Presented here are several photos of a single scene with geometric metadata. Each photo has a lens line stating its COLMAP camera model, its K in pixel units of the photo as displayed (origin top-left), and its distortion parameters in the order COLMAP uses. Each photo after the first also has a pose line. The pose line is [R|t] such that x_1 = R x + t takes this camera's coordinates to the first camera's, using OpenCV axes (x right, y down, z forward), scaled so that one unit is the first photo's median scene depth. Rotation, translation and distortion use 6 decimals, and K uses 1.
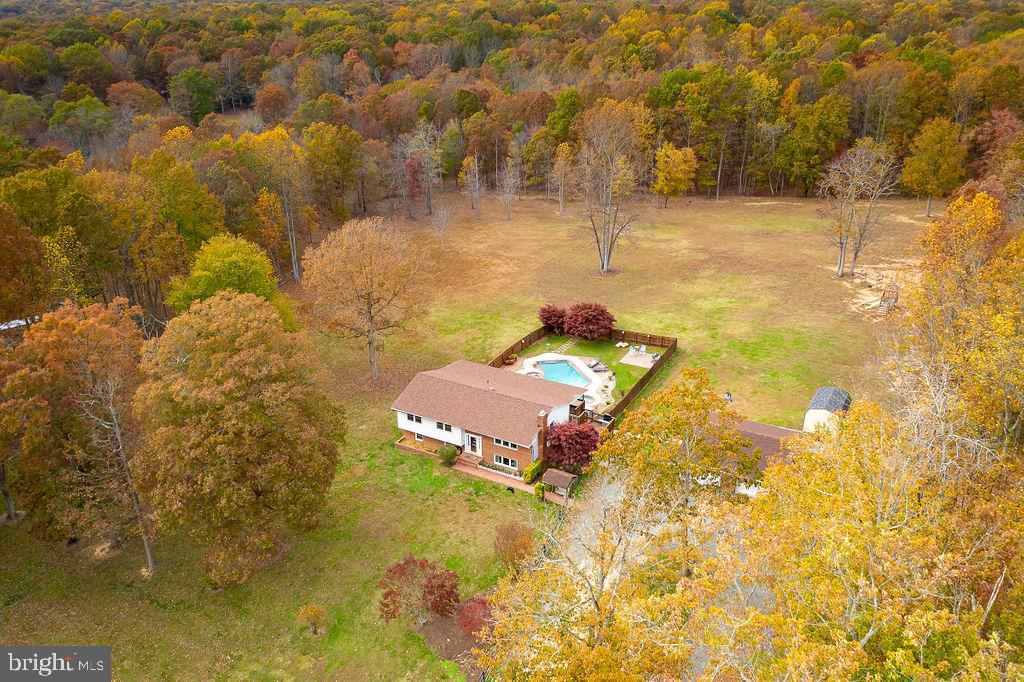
lens RADIAL K [[808.8, 0, 513.4], [0, 808.8, 338.0], [0, 0, 1]] dist [-0.015450, -0.001548]
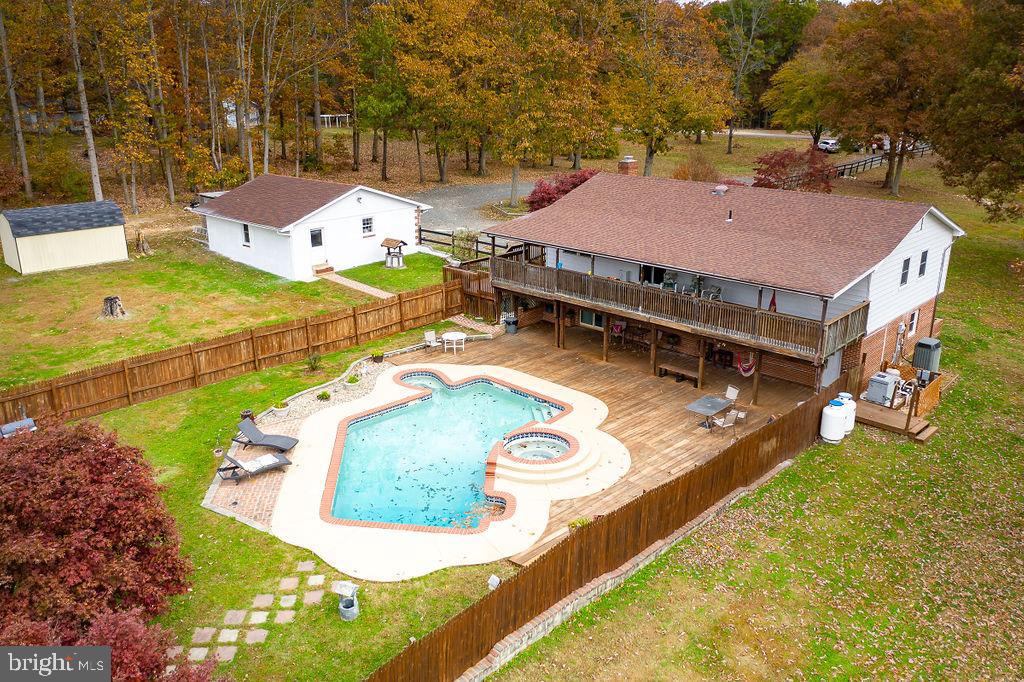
lens RADIAL K [[808.8, 0, 506.5], [0, 808.8, 337.5], [0, 0, 1]] dist [-0.015450, -0.001548]
pose [[-0.962397, -0.072216, 0.261871, -0.022548], [0.120275, 0.751090, 0.649151, -0.110580], [-0.243568, 0.656238, -0.714161, 0.898023]]
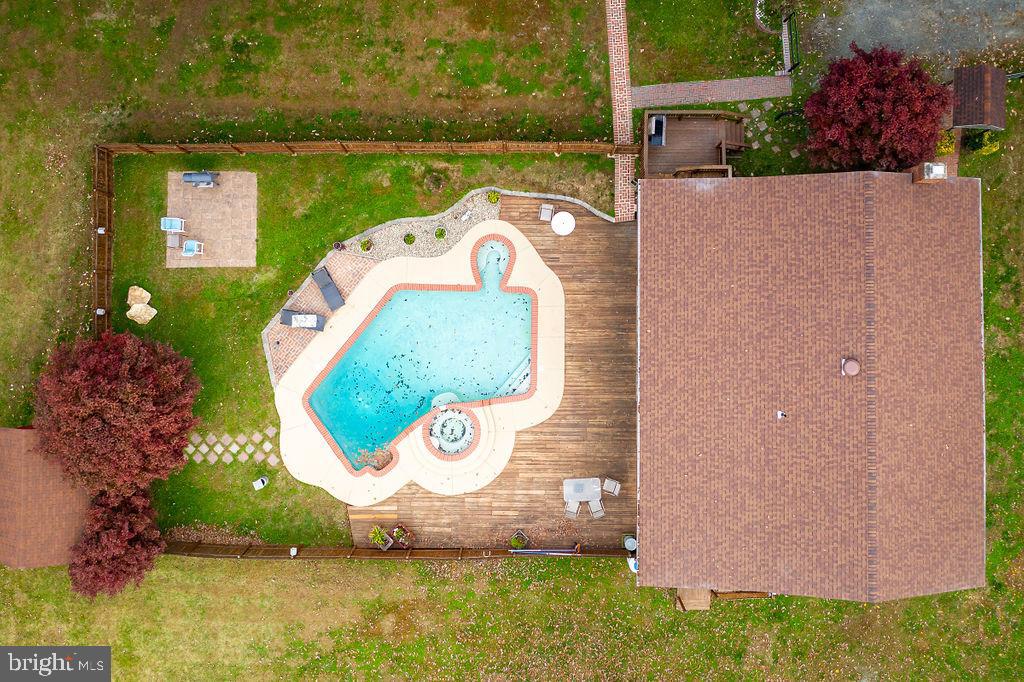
lens RADIAL K [[808.8, 0, 510.4], [0, 808.8, 339.6], [0, 0, 1]] dist [-0.015450, -0.001548]
pose [[-0.479969, -0.876346, 0.040587, 0.026539], [0.374461, -0.162813, 0.912837, -0.209171], [-0.793353, 0.453332, 0.406303, 0.627803]]
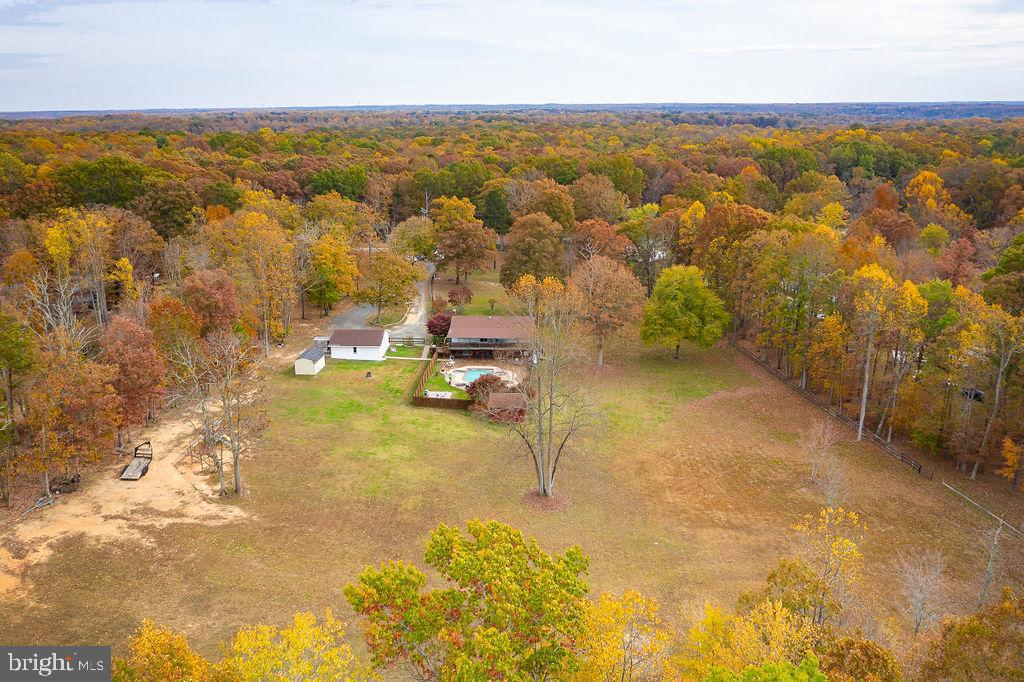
lens RADIAL K [[808.8, 0, 513.0], [0, 808.8, 342.6], [0, 0, 1]] dist [-0.015450, -0.001548]
pose [[-0.902747, 0.137038, -0.407761, 0.455493], [-0.162201, 0.769500, 0.617706, -0.691651], [0.398421, 0.623771, -0.672436, 1.507651]]
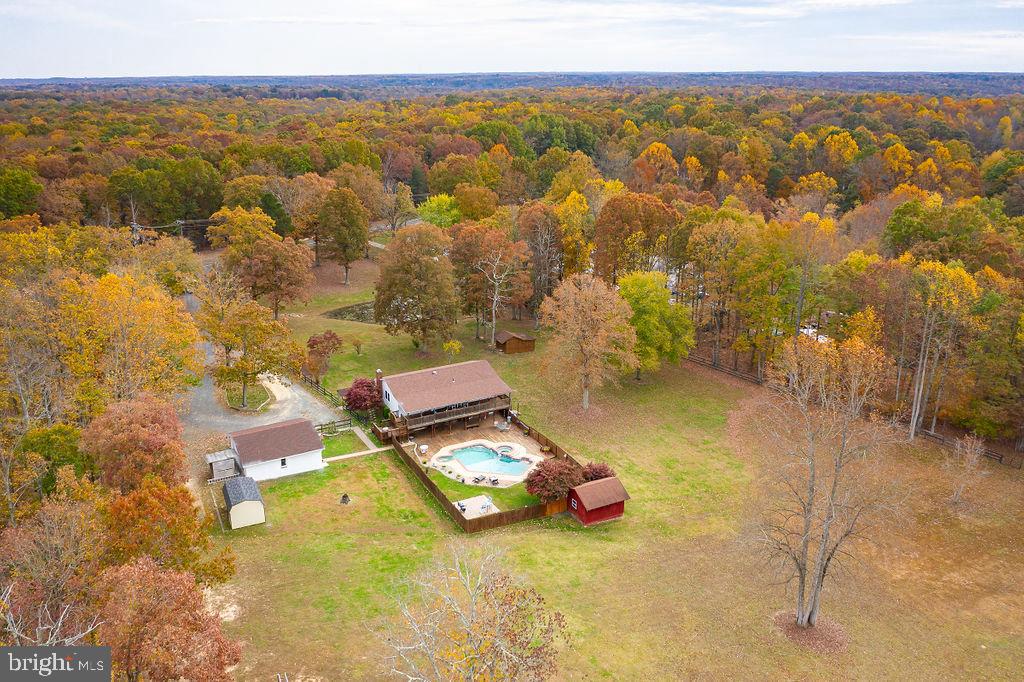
lens RADIAL K [[808.8, 0, 513.0], [0, 808.8, 336.8], [0, 0, 1]] dist [-0.015450, -0.001548]
pose [[-0.545900, 0.273417, -0.791982, 0.639005], [-0.332489, 0.796946, 0.504310, -0.475158], [0.769054, 0.538628, -0.344144, 1.003138]]
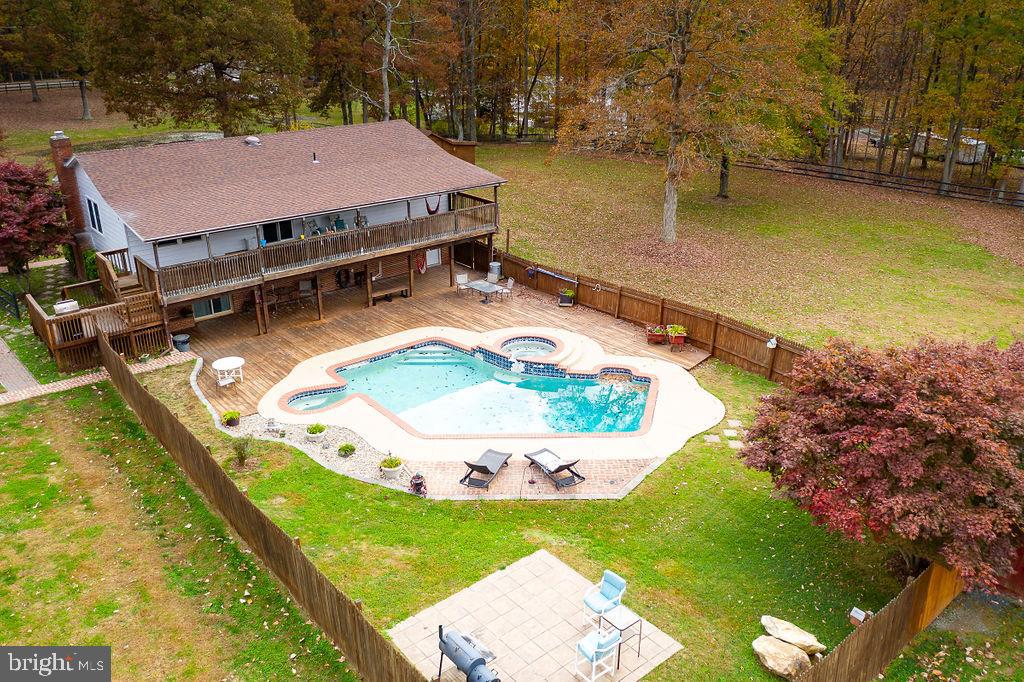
lens RADIAL K [[808.8, 0, 515.6], [0, 808.8, 334.1], [0, 0, 1]] dist [-0.015450, -0.001548]
pose [[-0.358339, 0.358613, -0.861969, 0.220670], [-0.371875, 0.792047, 0.484119, -0.077557], [0.856331, 0.494023, -0.150462, 0.803972]]
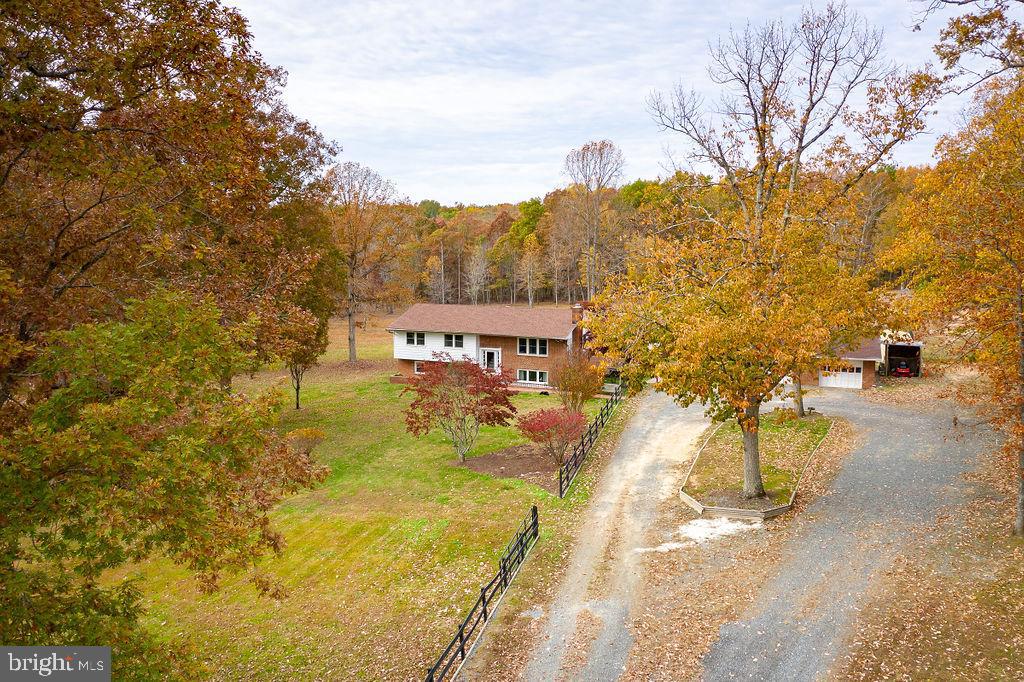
lens RADIAL K [[808.8, 0, 512.6], [0, 808.8, 340.1], [0, 0, 1]] dist [-0.015450, -0.001548]
pose [[0.996333, -0.005429, 0.085393, -0.060950], [0.029897, 0.957171, -0.287977, 0.217999], [-0.080173, 0.289474, 0.953823, 0.135259]]
